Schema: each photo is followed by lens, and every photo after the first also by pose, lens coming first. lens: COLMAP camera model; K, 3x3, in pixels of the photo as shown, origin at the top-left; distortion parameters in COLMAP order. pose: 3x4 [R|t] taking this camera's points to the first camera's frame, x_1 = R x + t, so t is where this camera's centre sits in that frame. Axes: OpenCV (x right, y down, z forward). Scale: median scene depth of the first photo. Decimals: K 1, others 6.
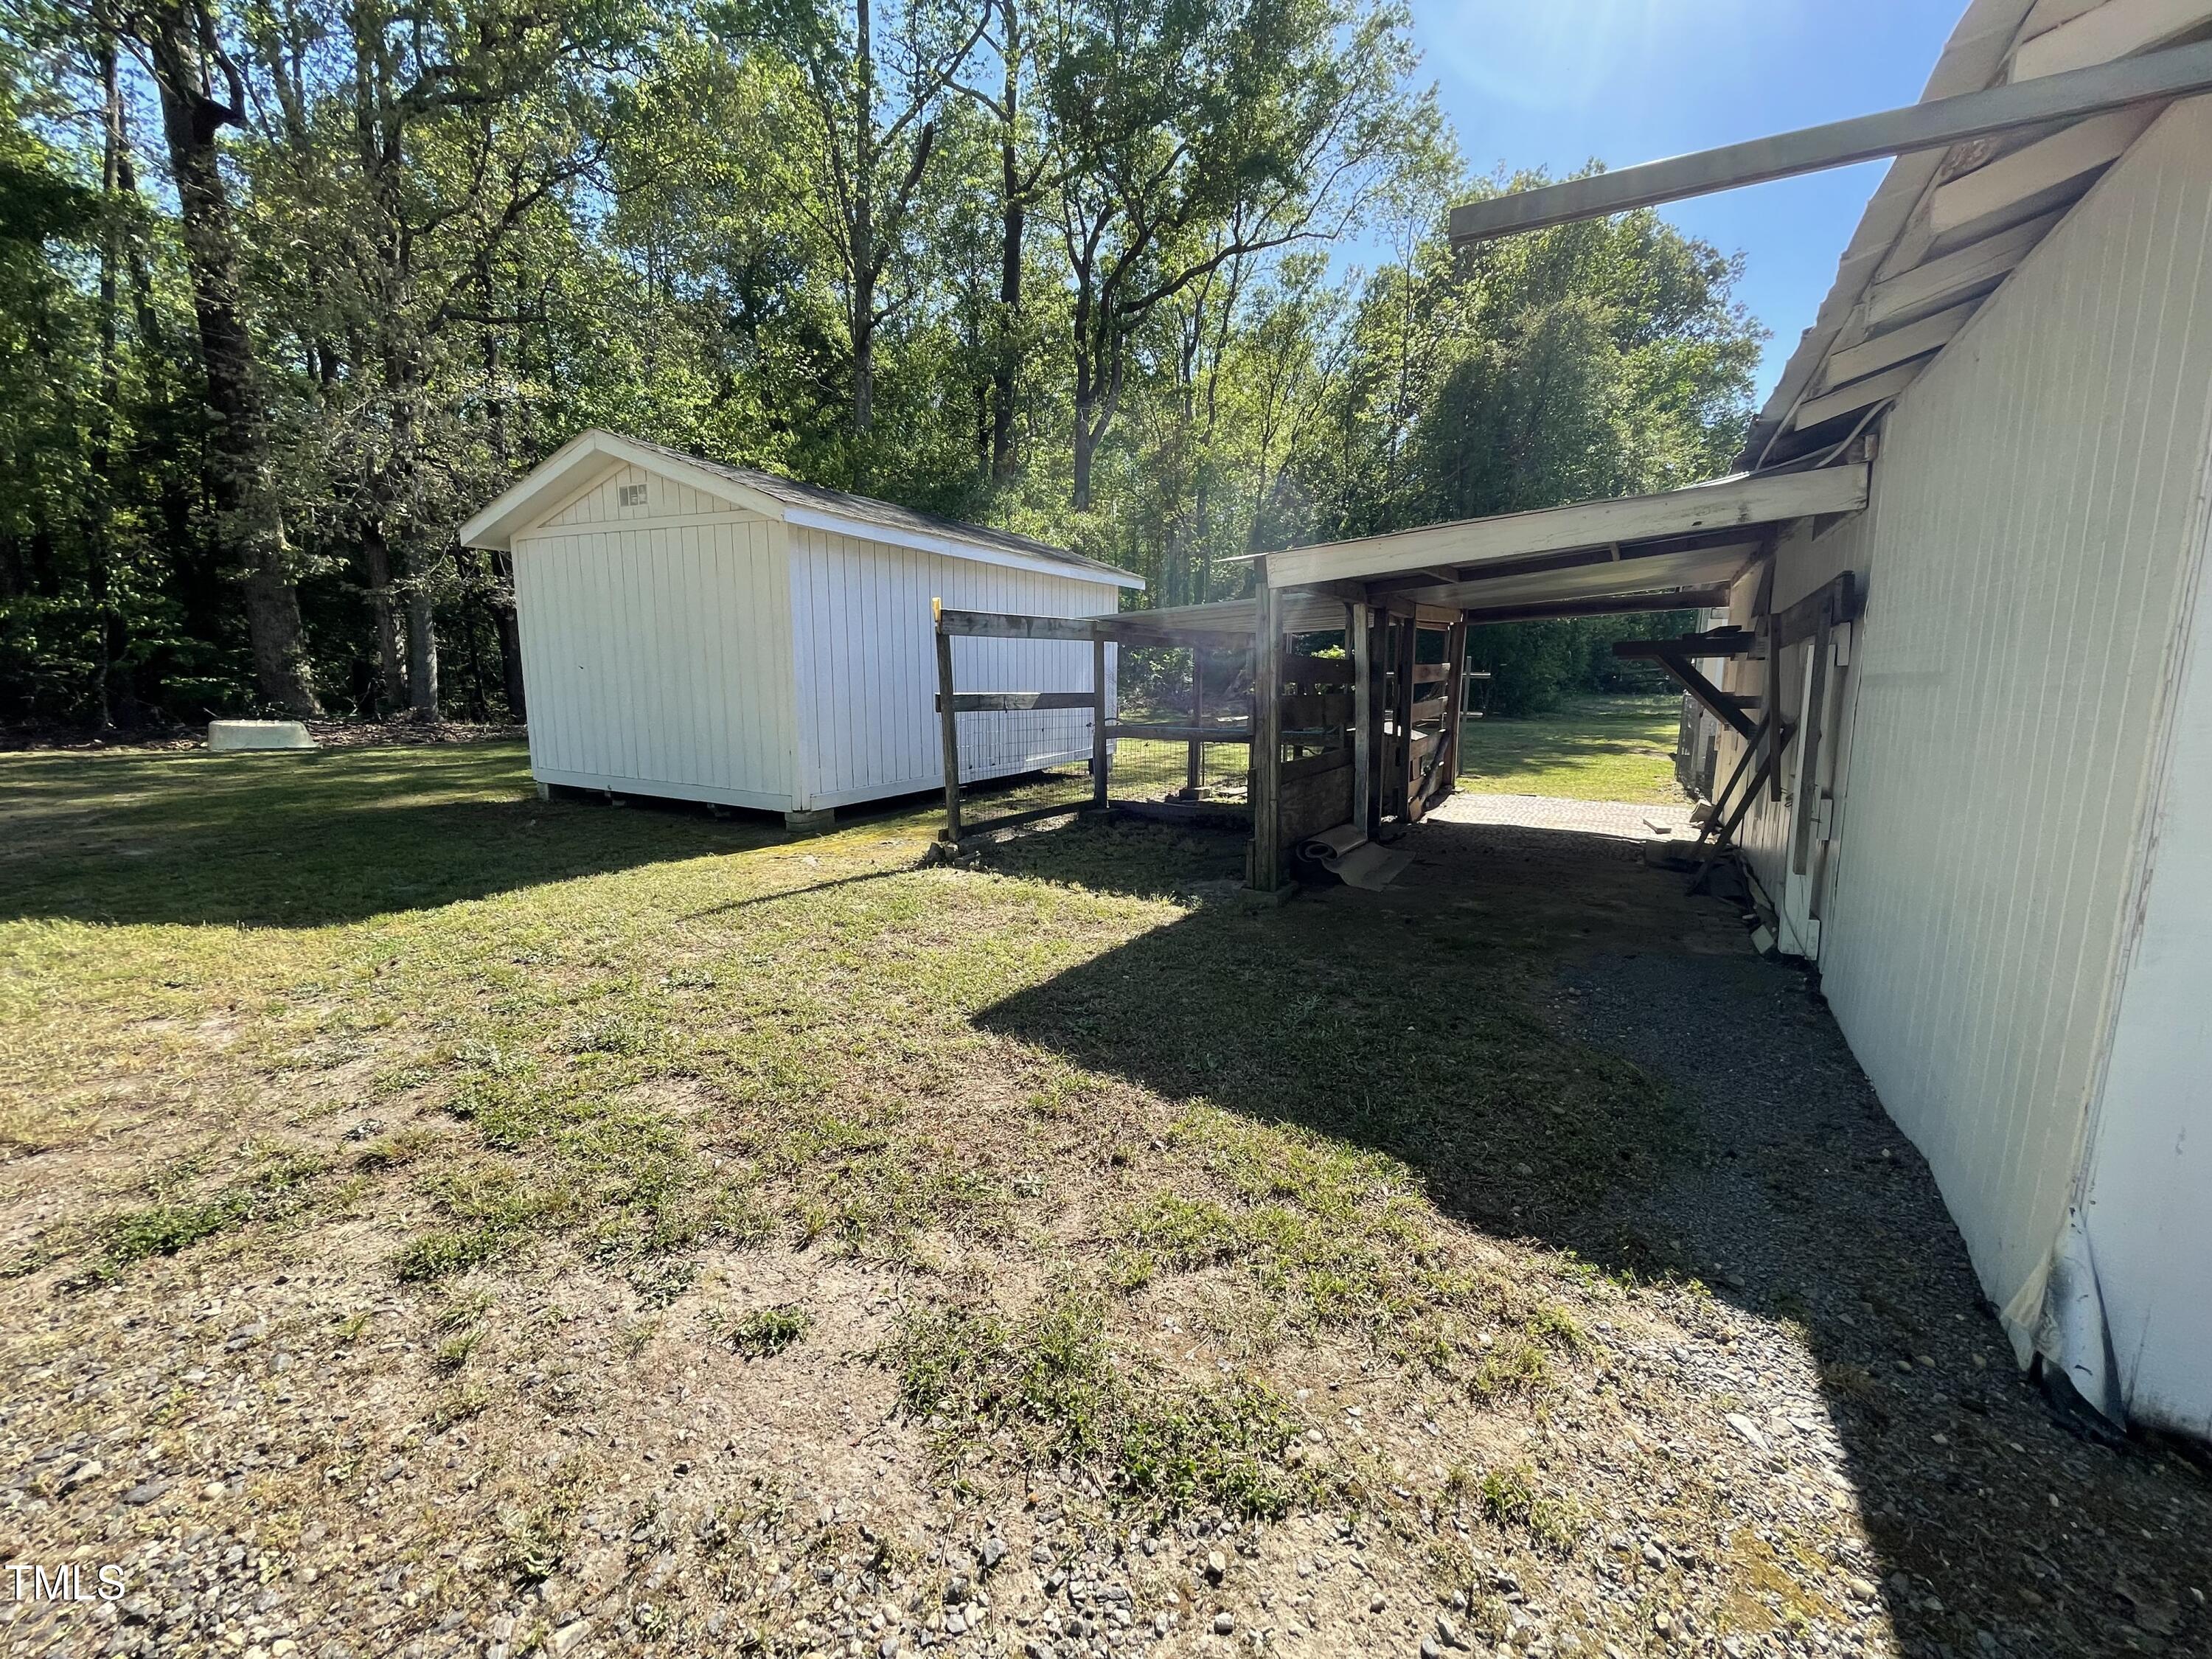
lens RADIAL K [[880.1, 0, 1116.1], [0, 880.1, 824.8], [0, 0, 1]] dist [-0.001424, -0.000194]
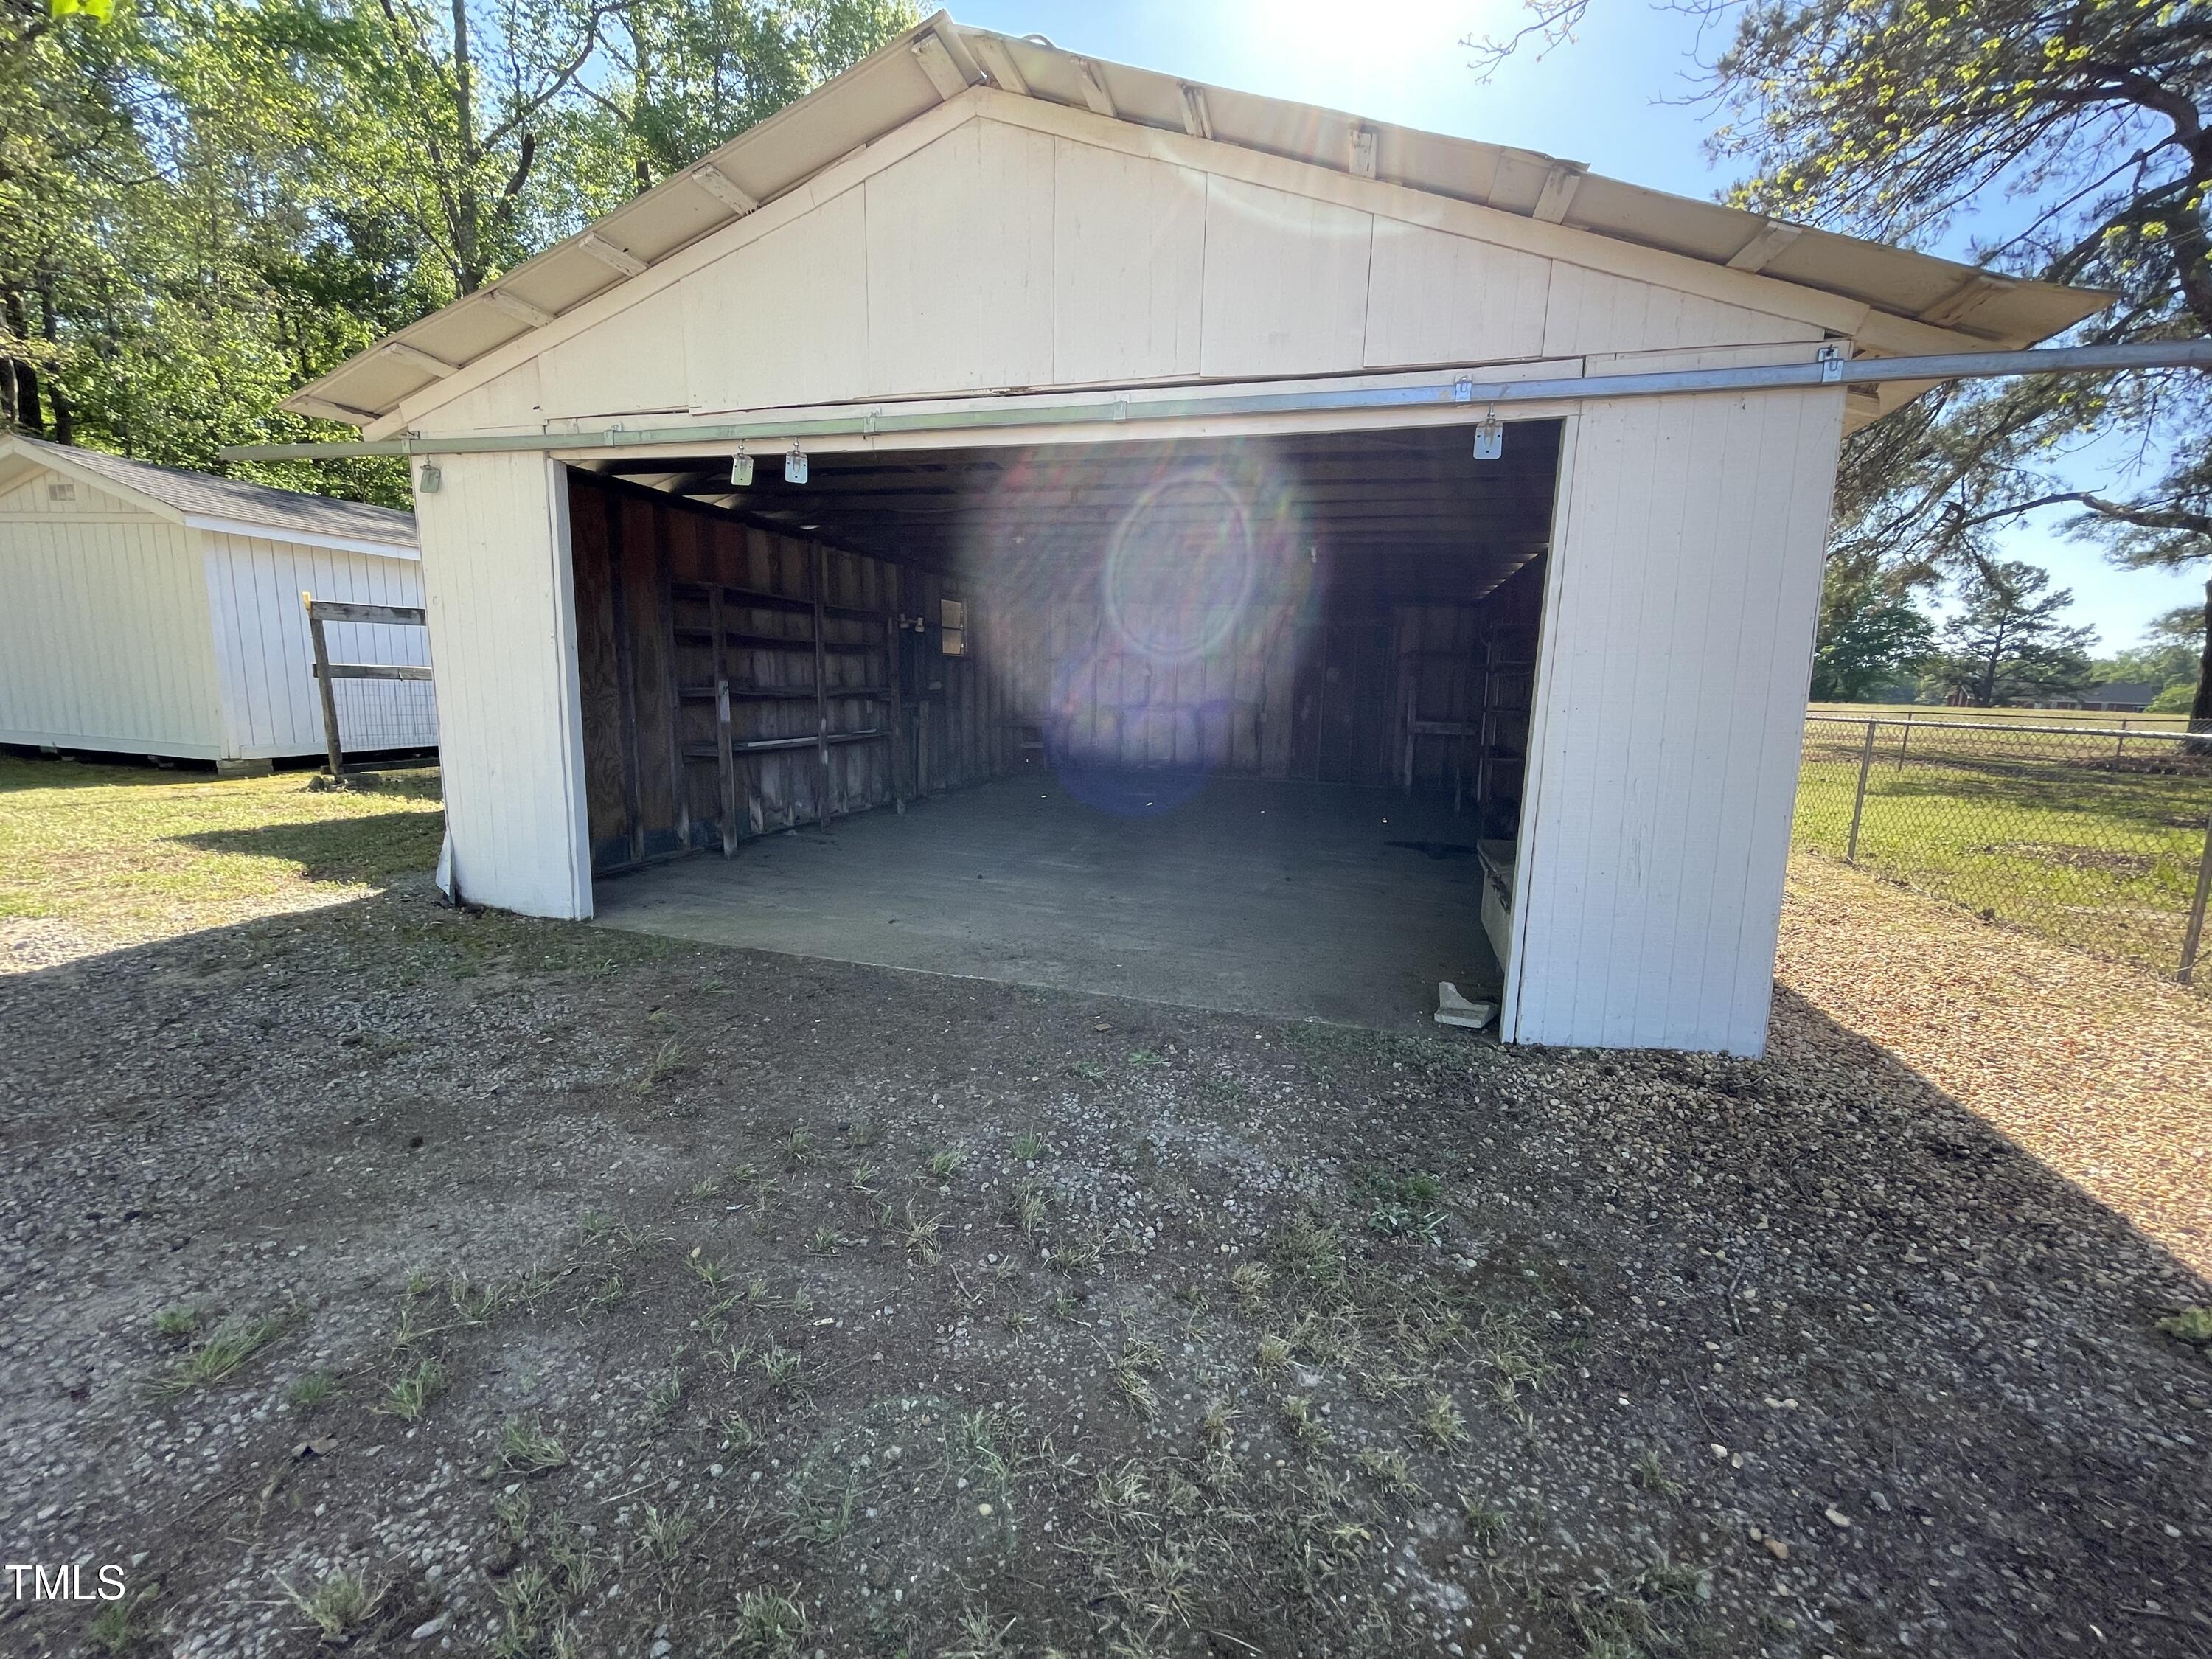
lens RADIAL K [[880.1, 0, 1102.5], [0, 880.1, 818.5], [0, 0, 1]] dist [-0.001424, -0.000194]
pose [[0.972715, -0.014216, 0.231568, 0.620826], [0.015119, 0.999883, -0.002127, 0.102275], [-0.231510, 0.005570, 0.972816, -0.548808]]
